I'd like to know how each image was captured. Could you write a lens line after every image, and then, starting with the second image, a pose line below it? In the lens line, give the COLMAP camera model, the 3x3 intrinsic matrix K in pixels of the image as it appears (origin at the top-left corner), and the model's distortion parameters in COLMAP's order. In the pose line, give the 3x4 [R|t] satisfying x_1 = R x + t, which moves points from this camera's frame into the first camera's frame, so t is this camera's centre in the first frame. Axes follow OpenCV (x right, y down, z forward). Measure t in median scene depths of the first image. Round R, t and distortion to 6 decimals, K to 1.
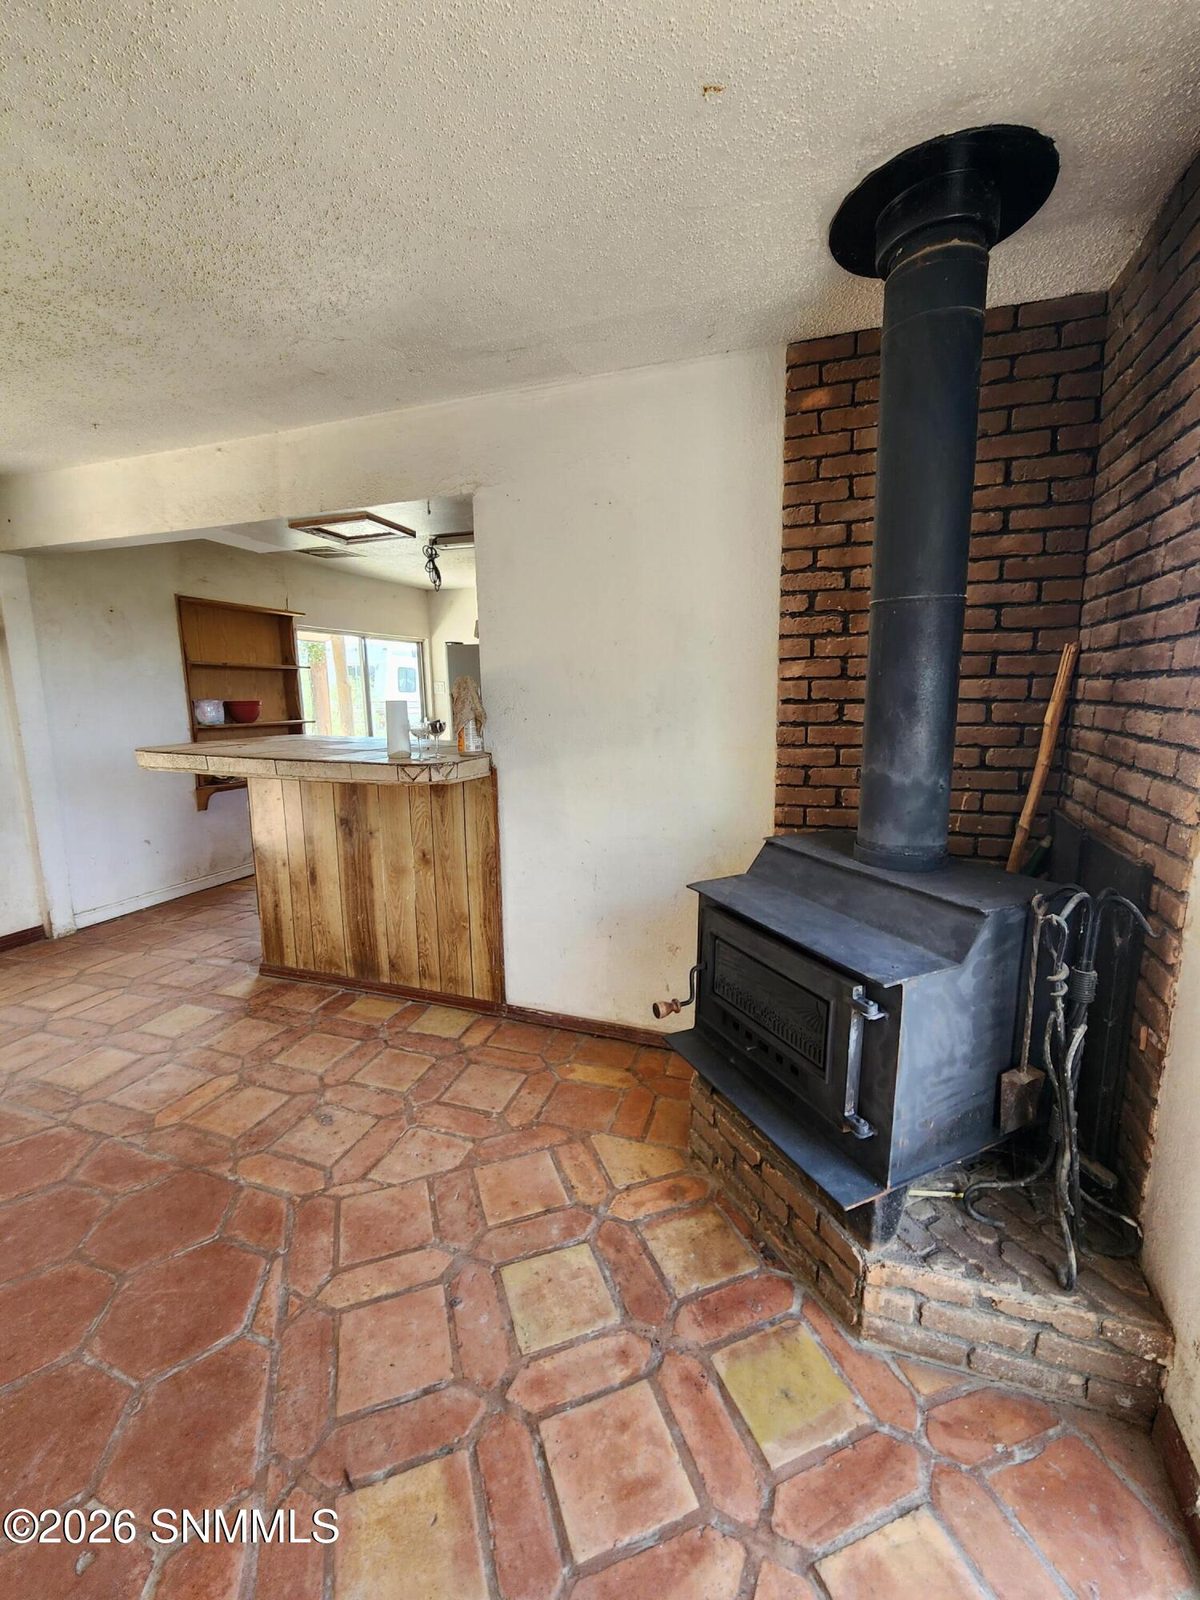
lens RADIAL K [[665.7, 0, 600.0], [0, 665.7, 800.0], [0, 0, 1]] dist [0.000734, -0.001067]
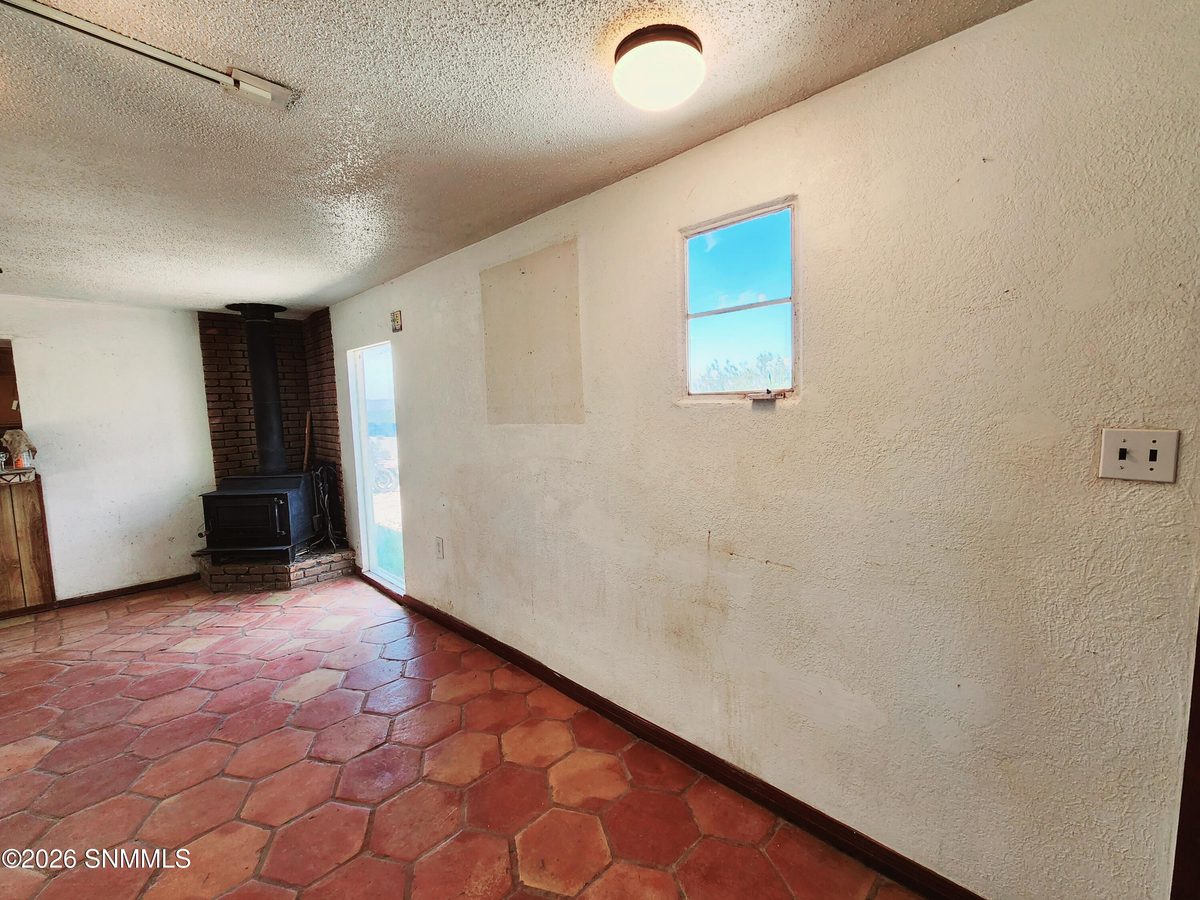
lens RADIAL K [[499.2, 0, 601.0], [0, 499.2, 445.7], [0, 0, 1]] dist [0.000734, -0.001067]
pose [[0.420644, -0.083149, 0.903407, -1.125832], [0.181401, 0.983391, 0.006047, 0.227882], [-0.888905, 0.161336, 0.428741, -1.593804]]
